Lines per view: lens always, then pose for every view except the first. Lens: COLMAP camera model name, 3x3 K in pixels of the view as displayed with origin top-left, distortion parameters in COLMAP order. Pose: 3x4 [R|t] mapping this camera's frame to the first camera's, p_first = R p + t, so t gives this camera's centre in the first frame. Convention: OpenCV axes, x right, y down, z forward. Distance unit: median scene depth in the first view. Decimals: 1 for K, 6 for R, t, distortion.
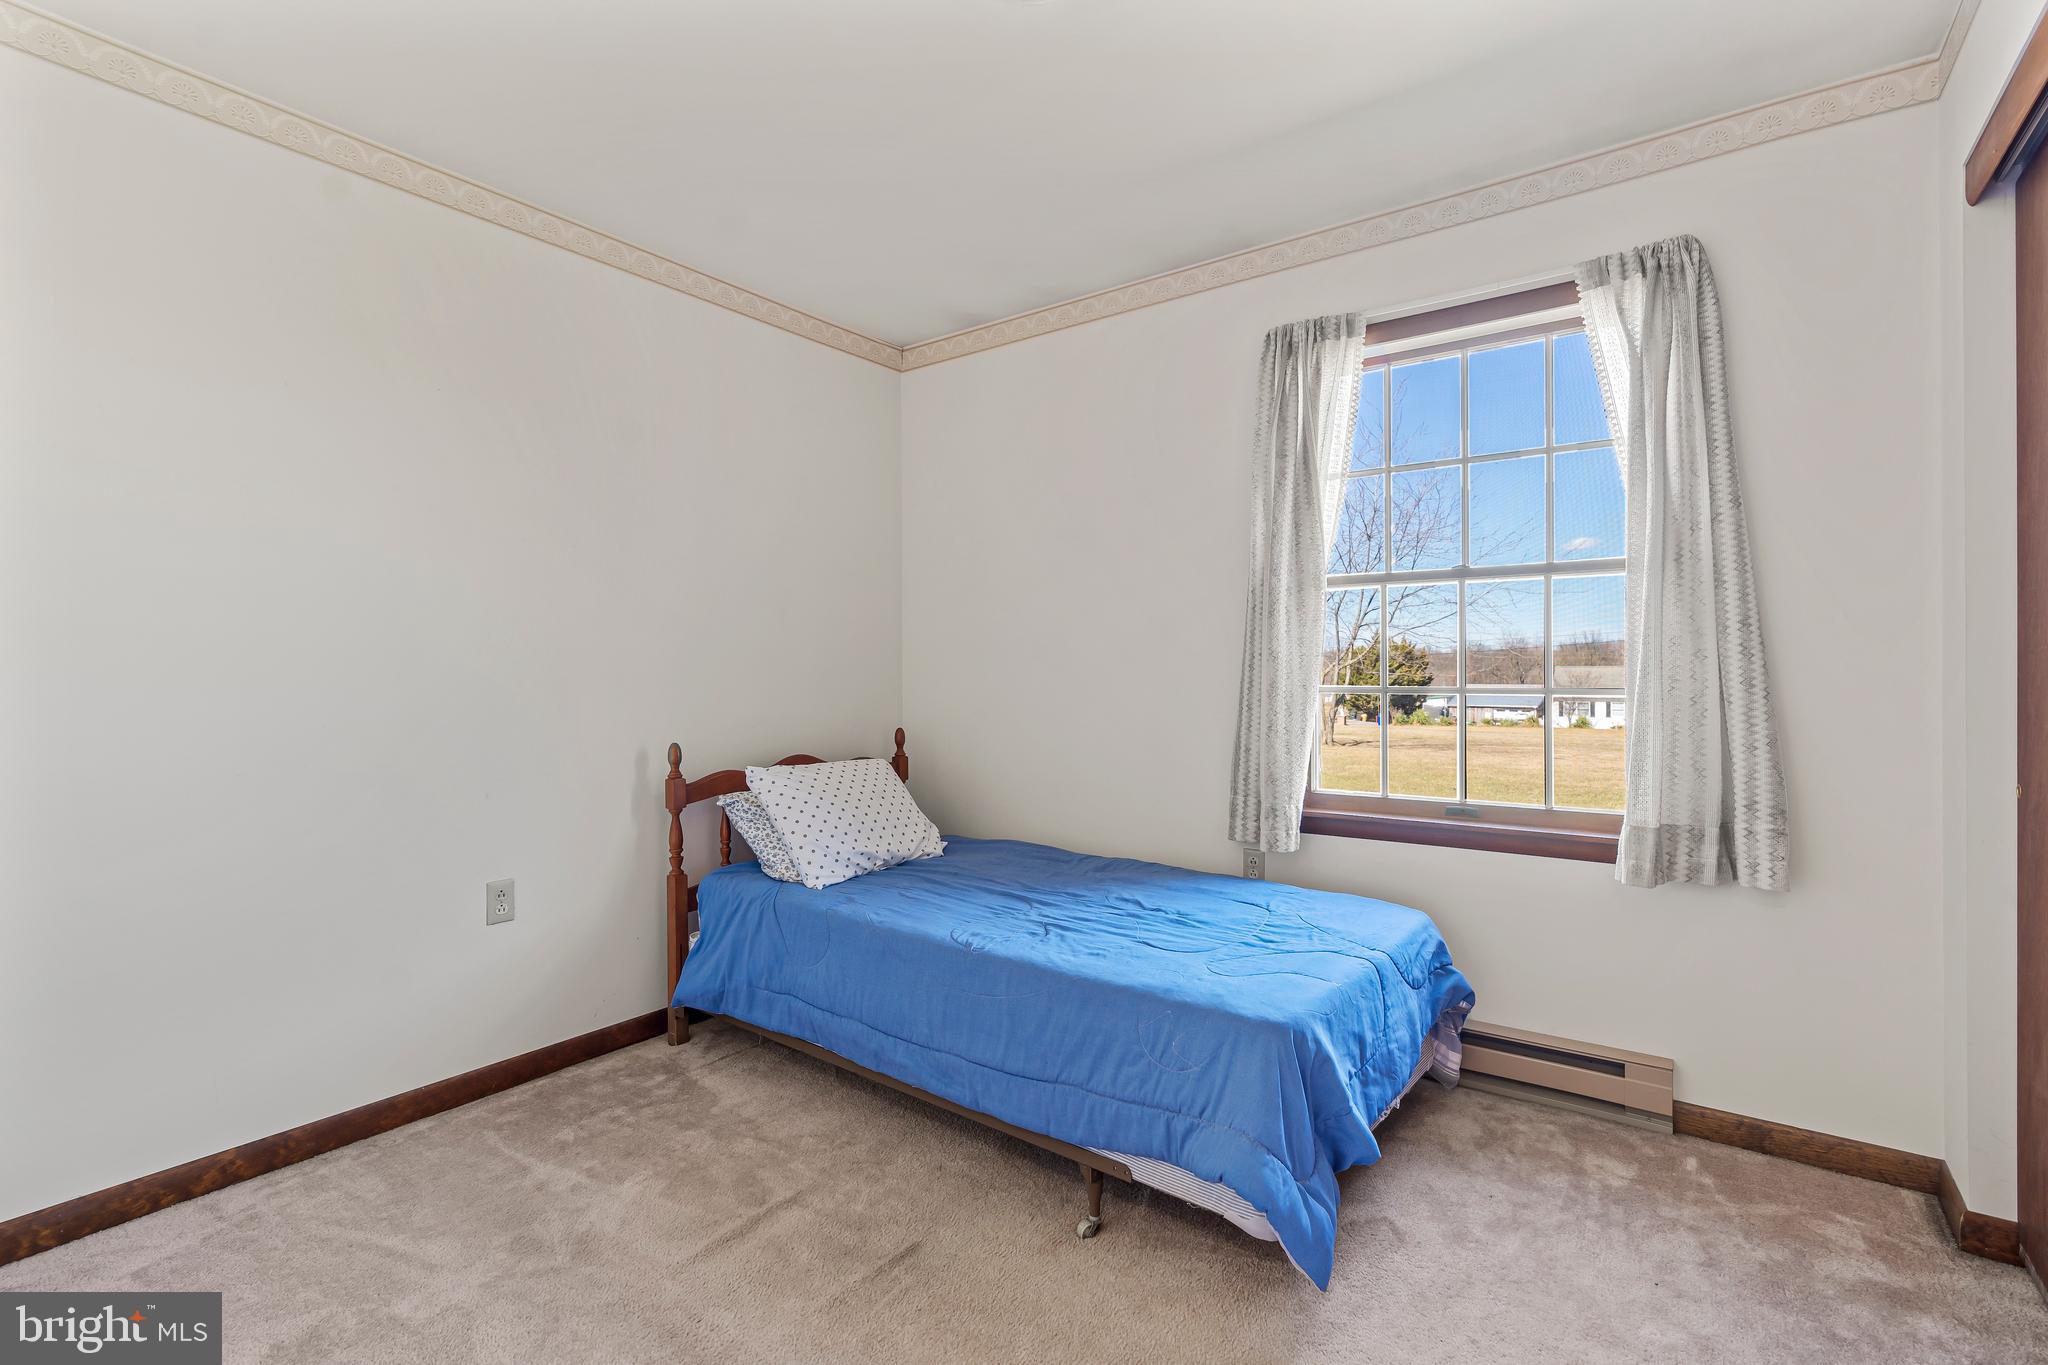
lens RADIAL K [[934.6, 0, 1013.8], [0, 934.6, 675.7], [0, 0, 1]] dist [-0.004009, 0.000950]
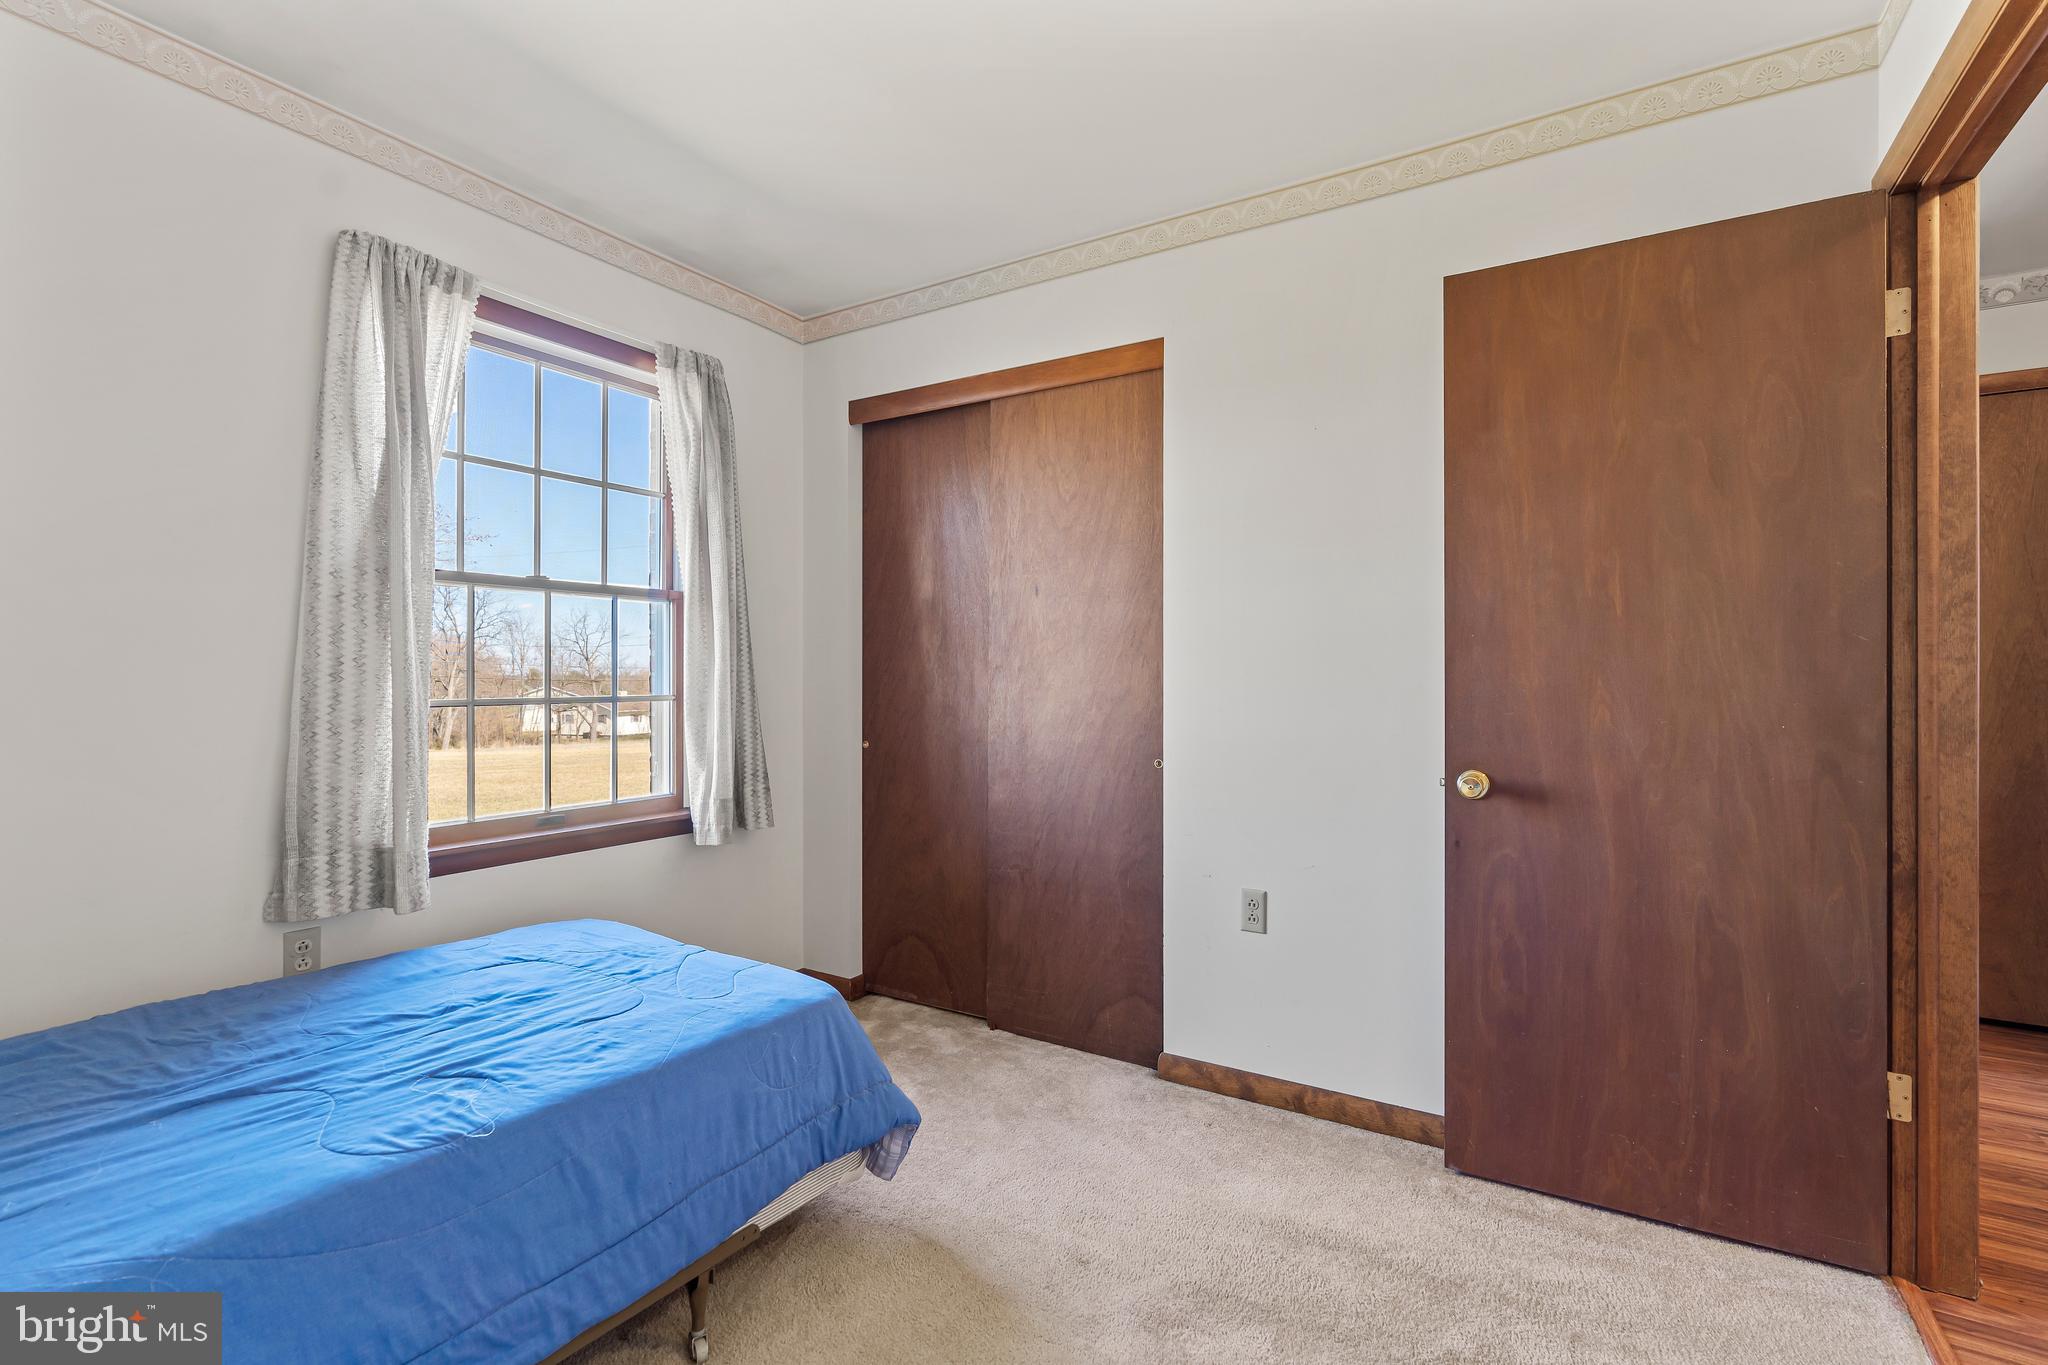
lens RADIAL K [[934.6, 0, 1018.8], [0, 934.6, 685.1], [0, 0, 1]] dist [-0.004009, 0.000950]
pose [[-0.079616, -0.007230, 0.996799, -0.650436], [0.005150, 0.999957, 0.007664, -0.007103], [-0.996812, 0.005744, -0.079576, 0.653030]]
